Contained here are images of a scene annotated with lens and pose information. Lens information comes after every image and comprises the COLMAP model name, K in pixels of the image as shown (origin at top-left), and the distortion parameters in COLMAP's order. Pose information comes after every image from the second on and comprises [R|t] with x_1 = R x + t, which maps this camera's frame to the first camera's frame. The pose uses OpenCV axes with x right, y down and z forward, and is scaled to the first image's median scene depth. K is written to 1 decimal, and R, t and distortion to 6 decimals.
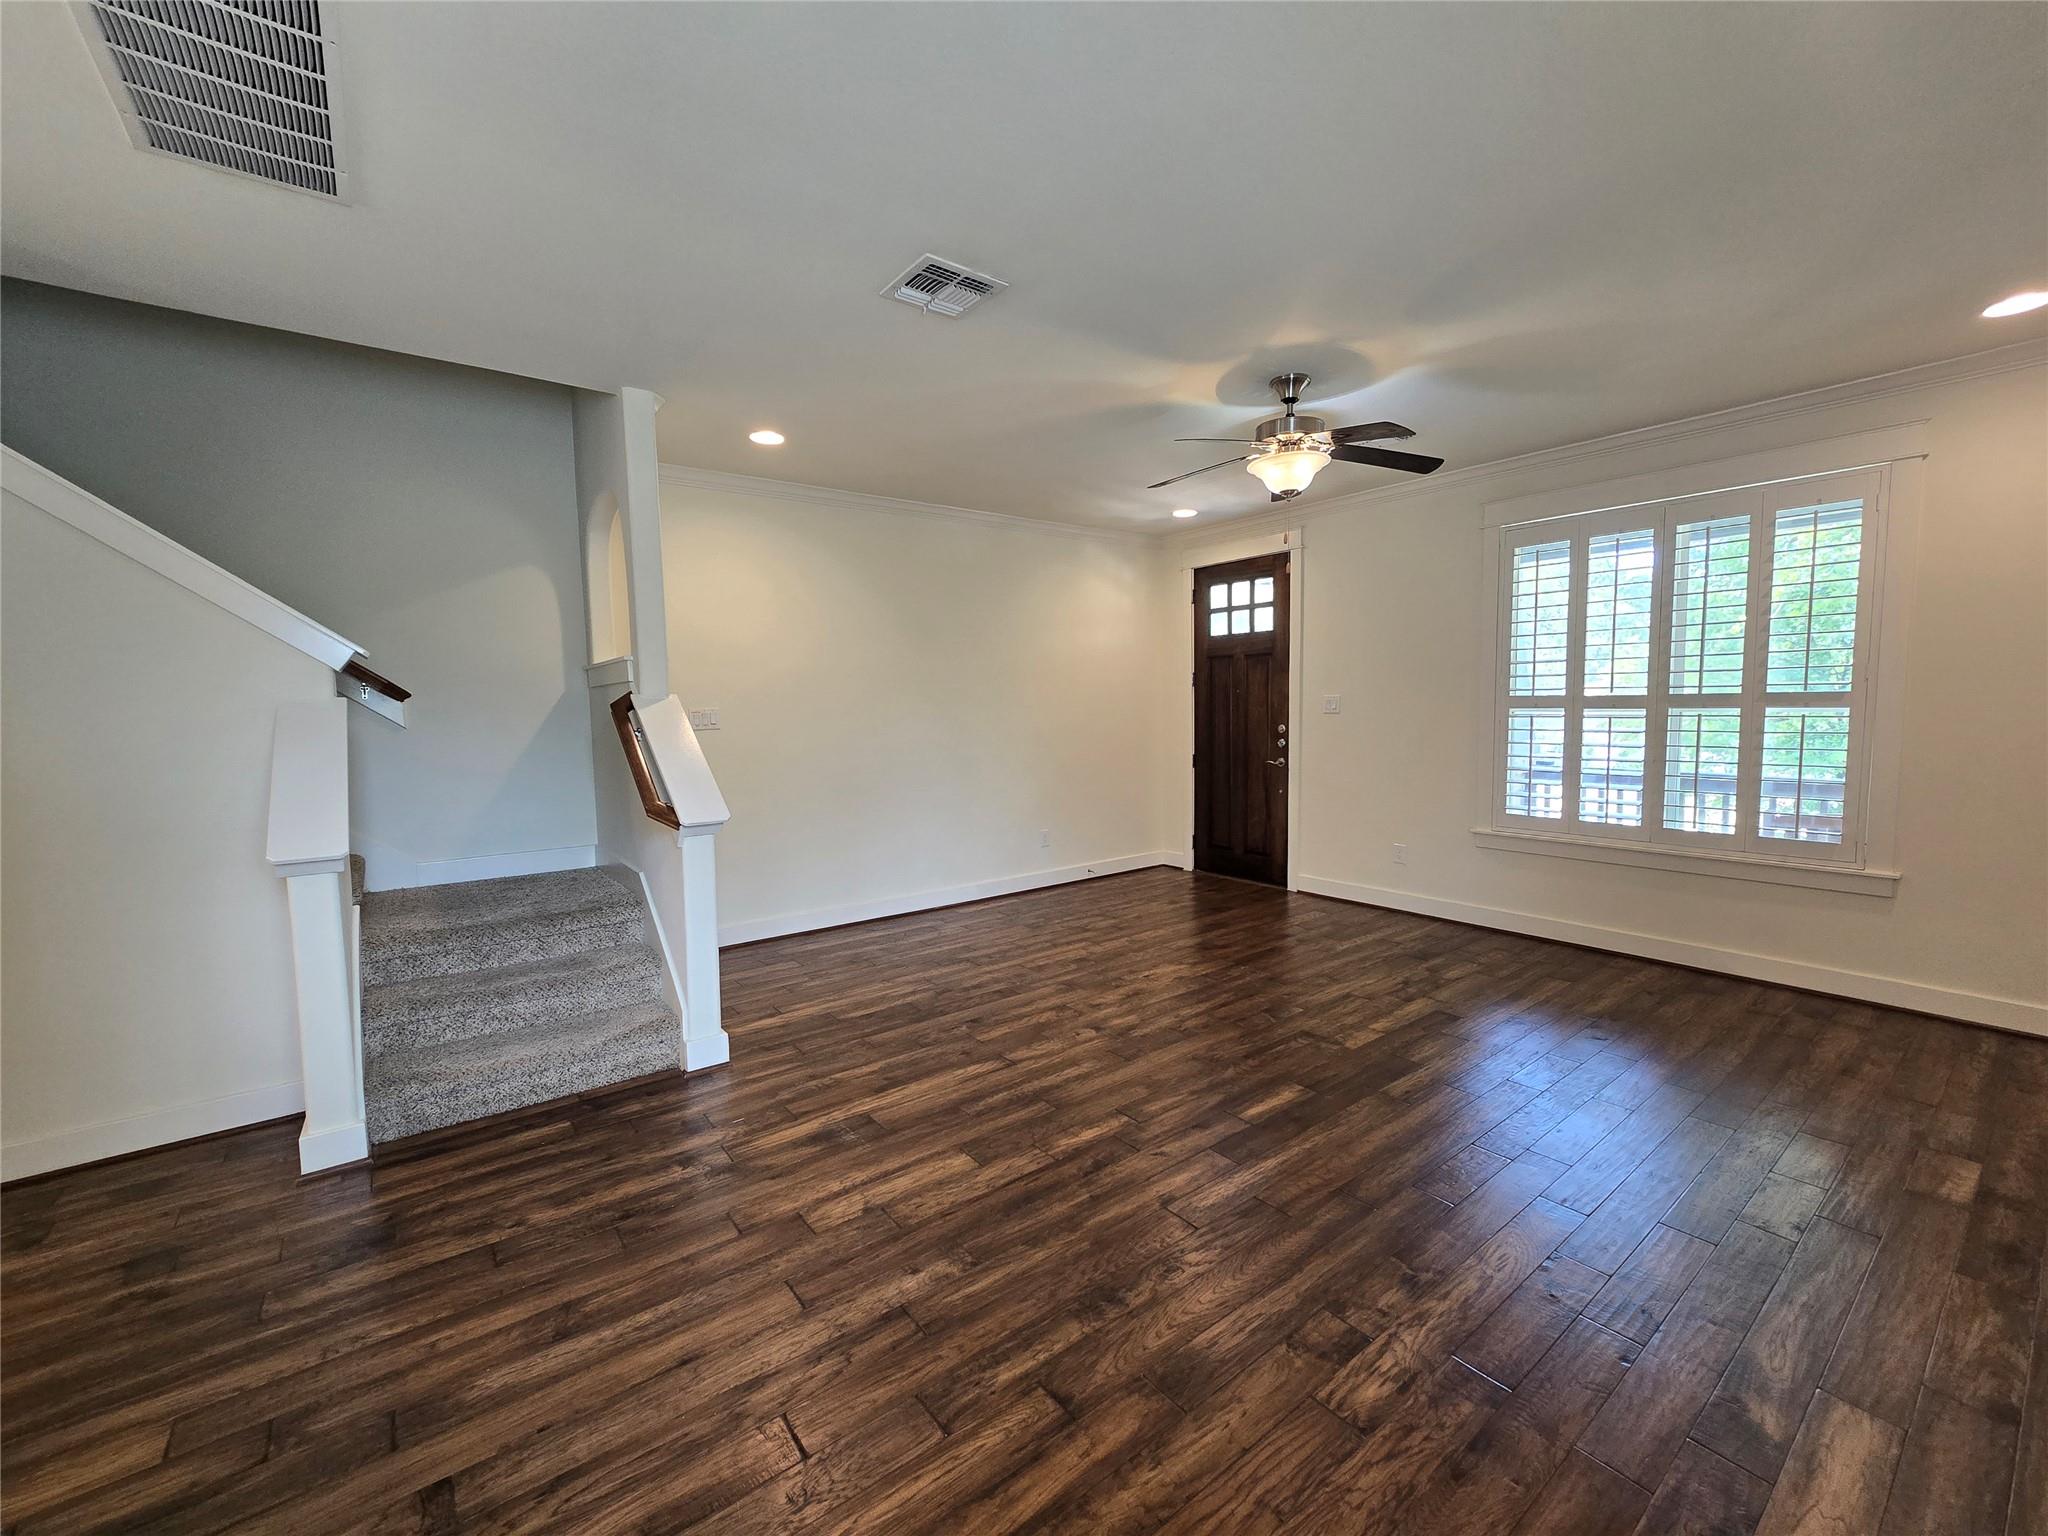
lens RADIAL K [[837.5, 0, 1028.2], [0, 837.5, 769.8], [0, 0, 1]] dist [-0.003857, 0.000058]
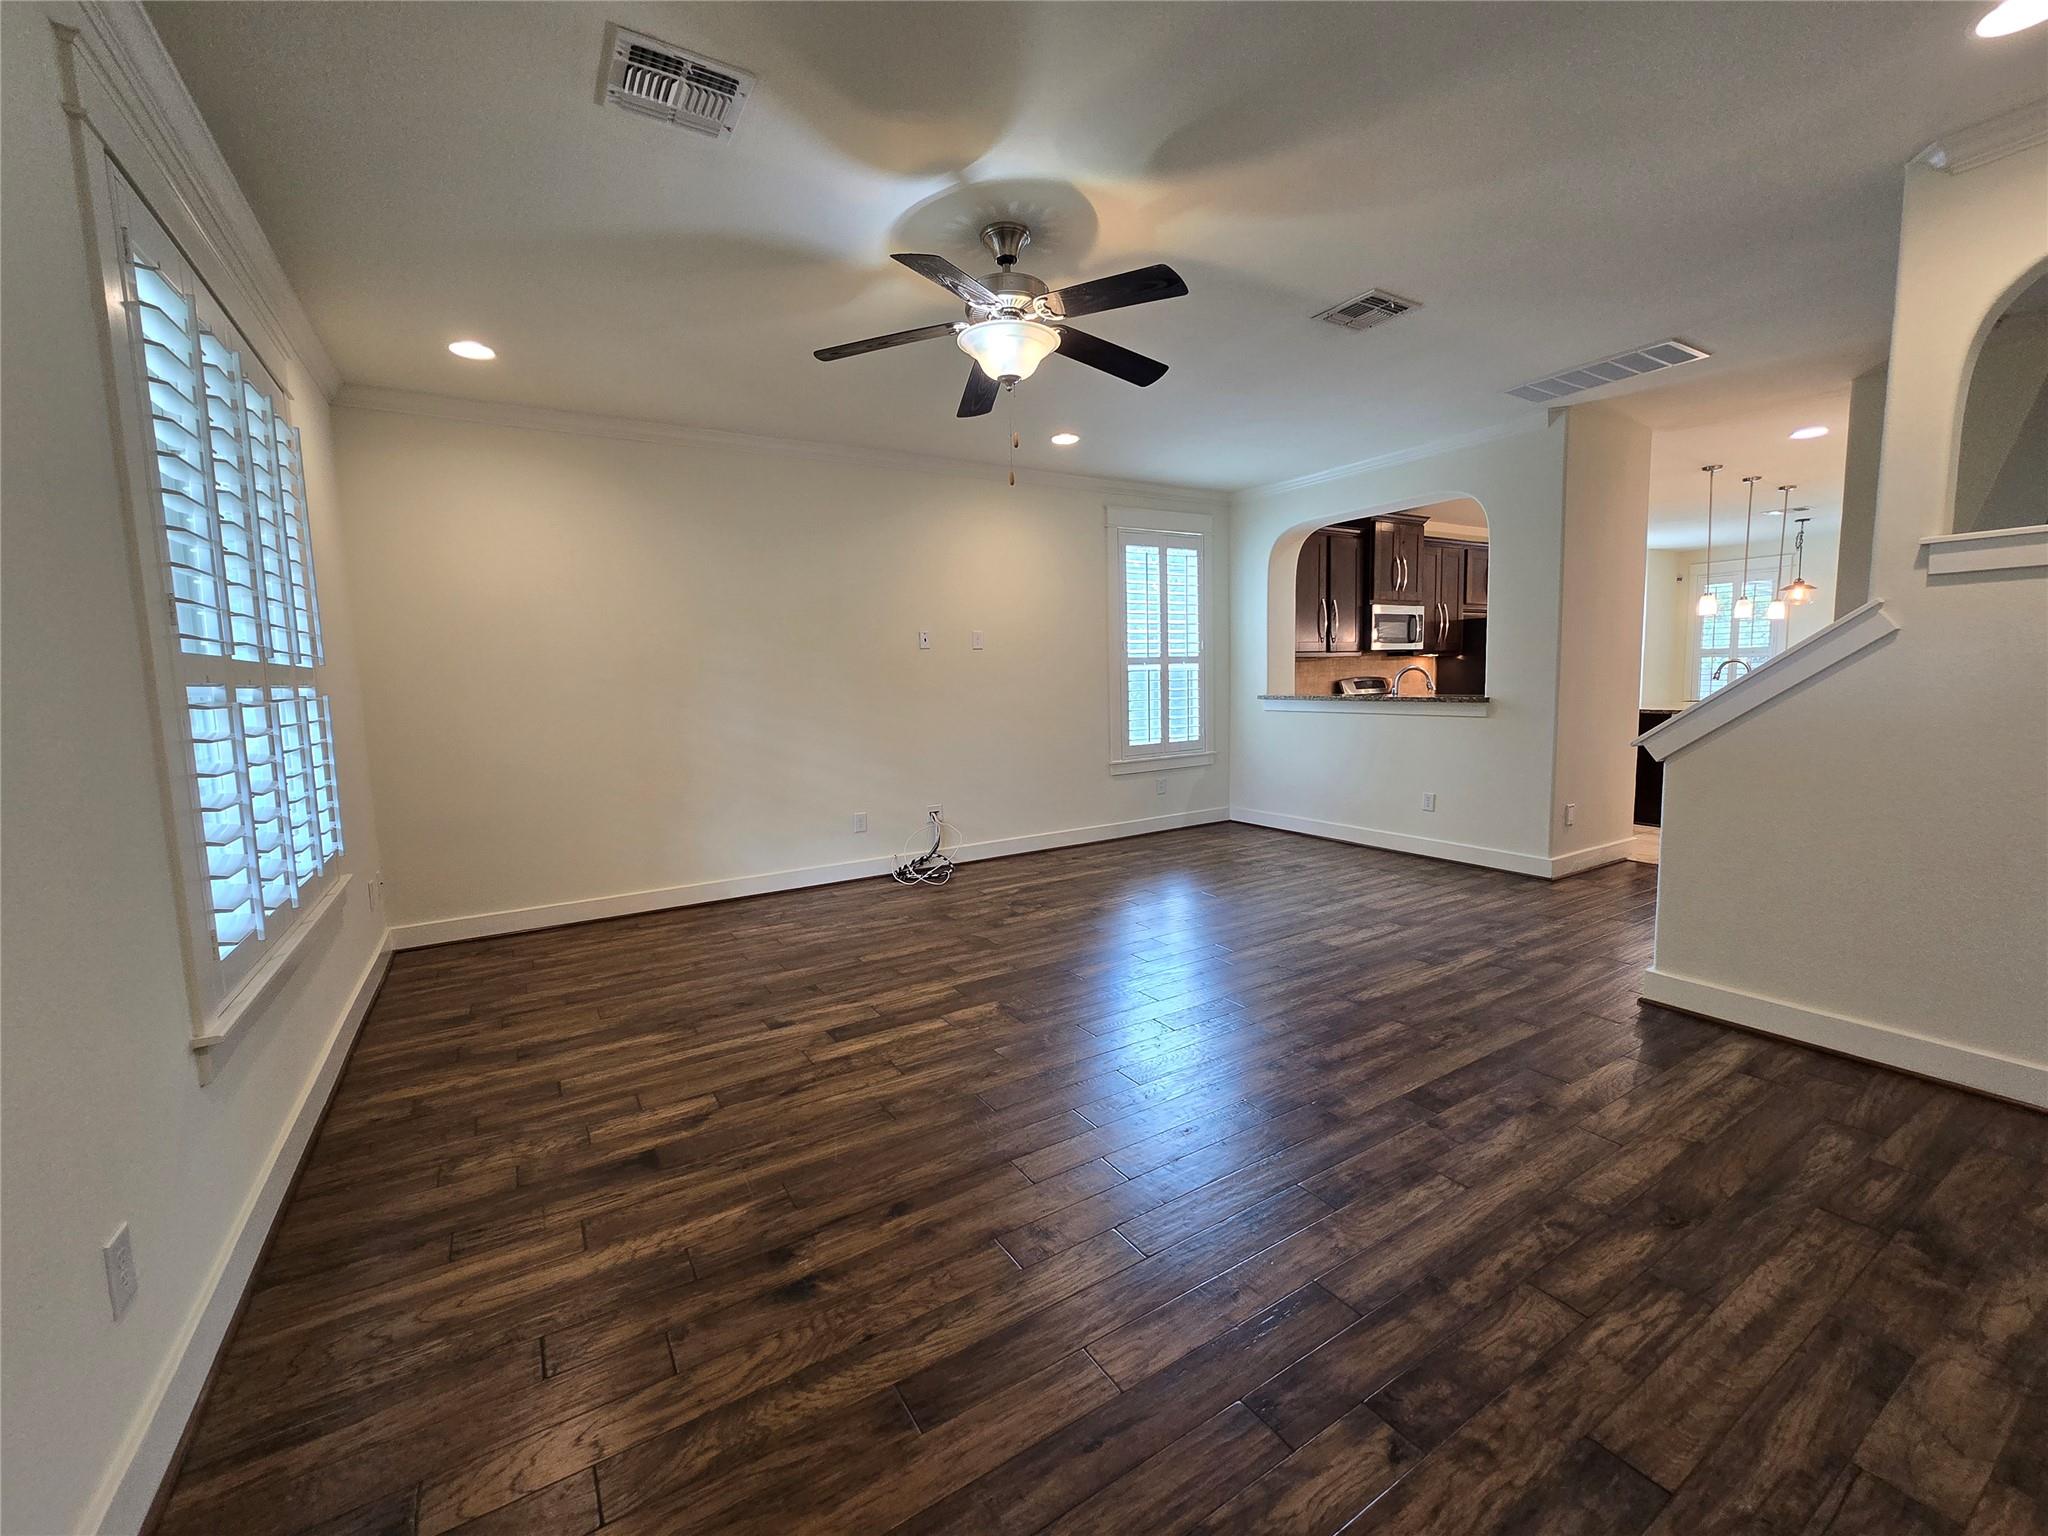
lens RADIAL K [[837.5, 0, 1028.2], [0, 837.5, 769.8], [0, 0, 1]] dist [-0.003857, 0.000058]
pose [[-0.994087, 0.031210, 0.104003, 0.205000], [0.050380, 0.981039, 0.187148, -0.108628], [-0.096191, 0.191281, -0.976811, 1.668771]]
